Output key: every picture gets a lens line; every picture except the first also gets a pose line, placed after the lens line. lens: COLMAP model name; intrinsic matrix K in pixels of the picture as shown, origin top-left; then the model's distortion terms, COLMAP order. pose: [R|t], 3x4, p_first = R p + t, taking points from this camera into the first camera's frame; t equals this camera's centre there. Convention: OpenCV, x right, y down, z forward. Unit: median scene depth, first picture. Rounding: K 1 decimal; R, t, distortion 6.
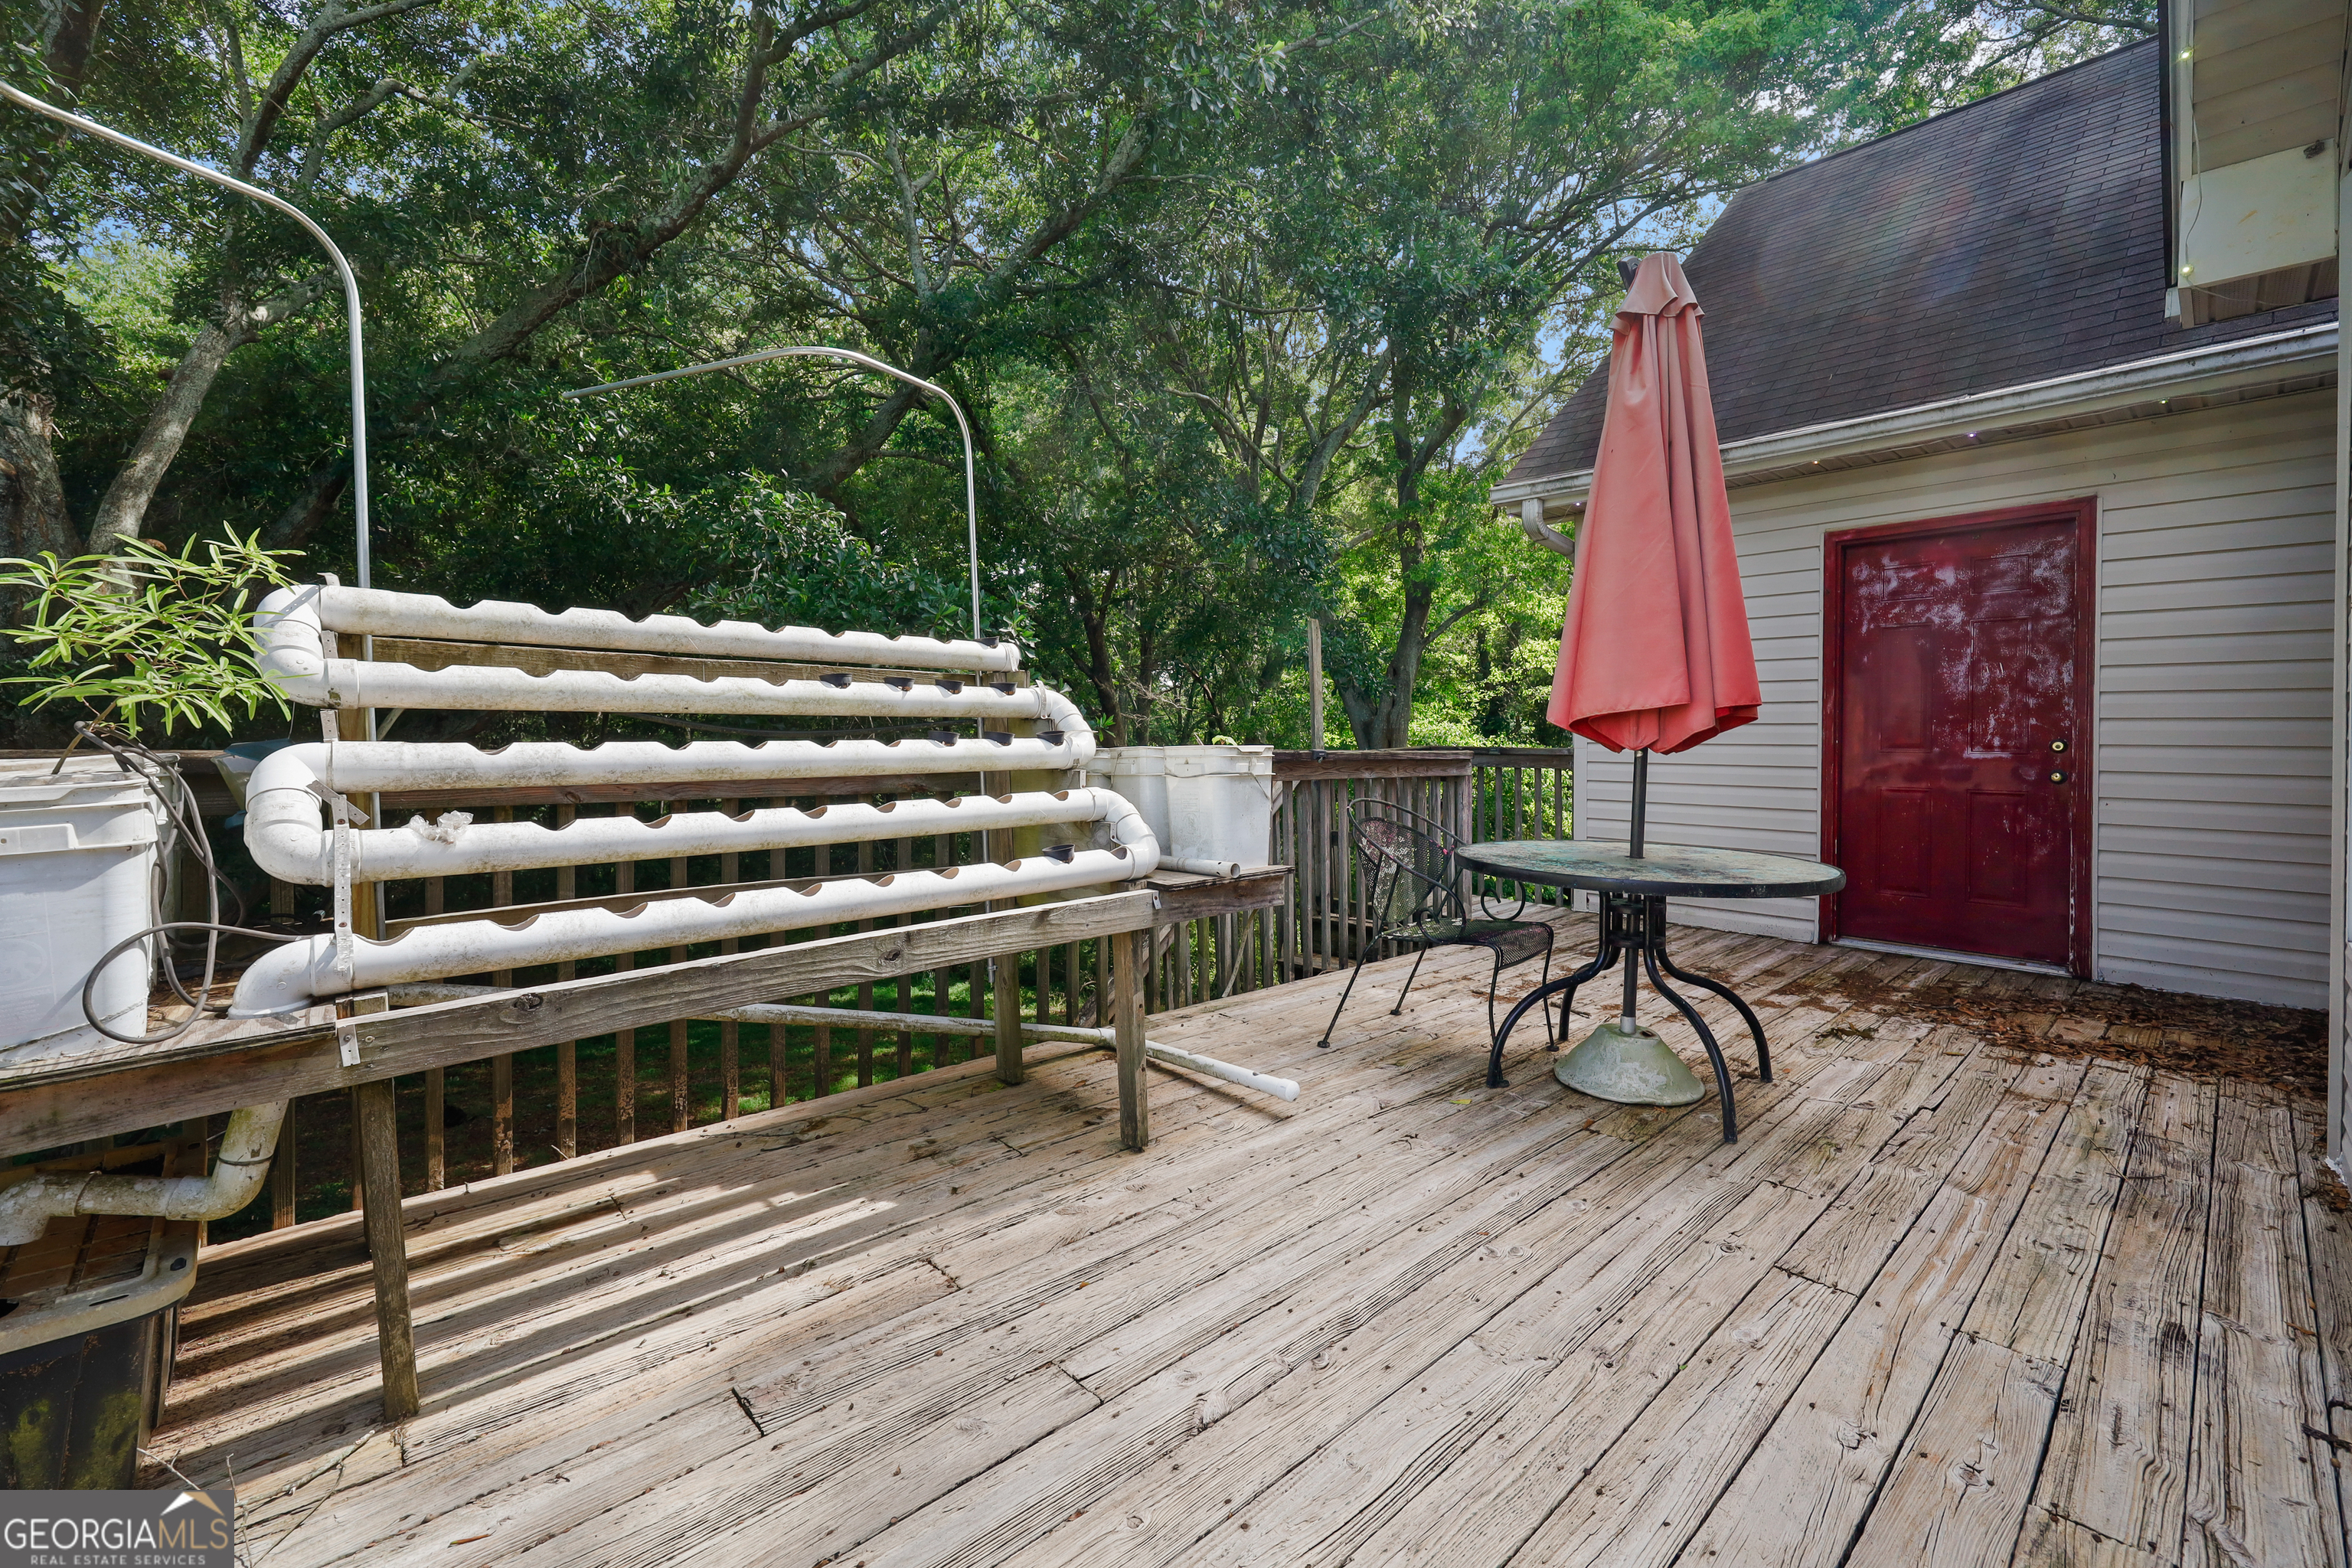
lens RADIAL K [[958.8, 0, 1189.8], [0, 958.8, 749.6], [0, 0, 1]] dist [0.005788, -0.000260]
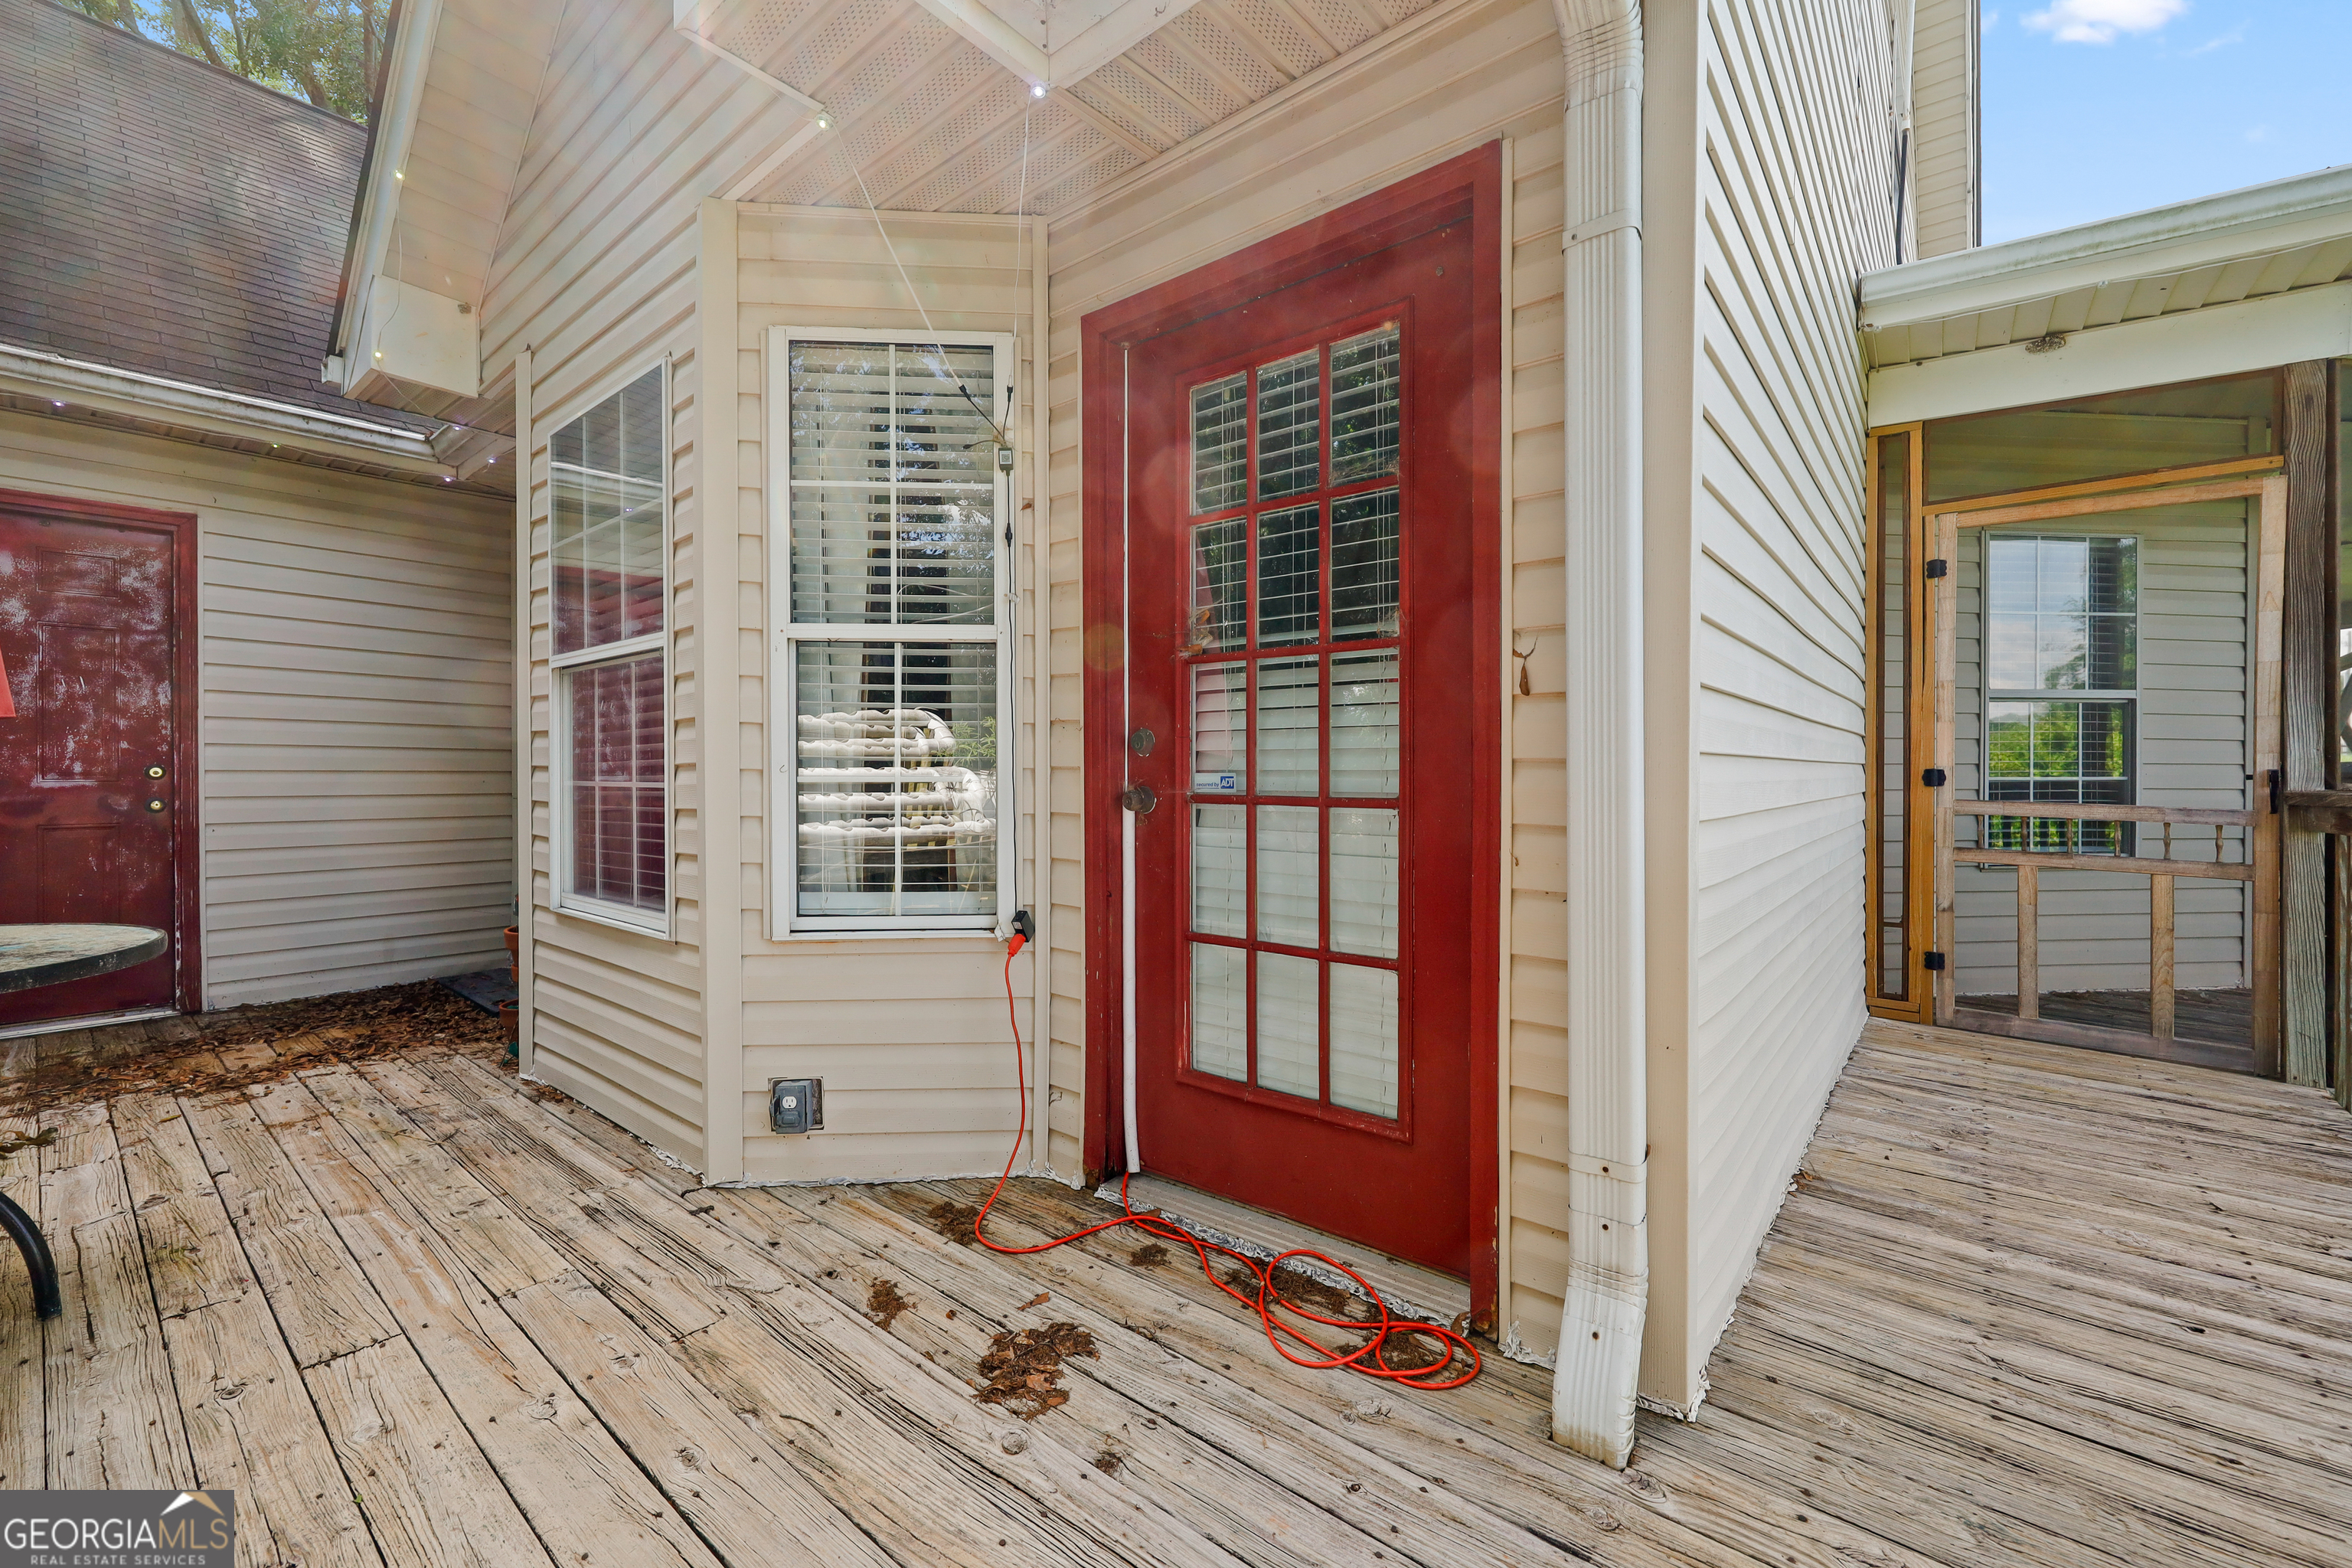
lens RADIAL K [[958.8, 0, 1178.4], [0, 958.8, 772.7], [0, 0, 1]] dist [0.005788, -0.000260]
pose [[-0.108390, -0.008101, 0.994075, -0.139647], [0.011267, 0.999893, 0.009377, -0.000654], [-0.994045, 0.012217, -0.108287, 0.122698]]
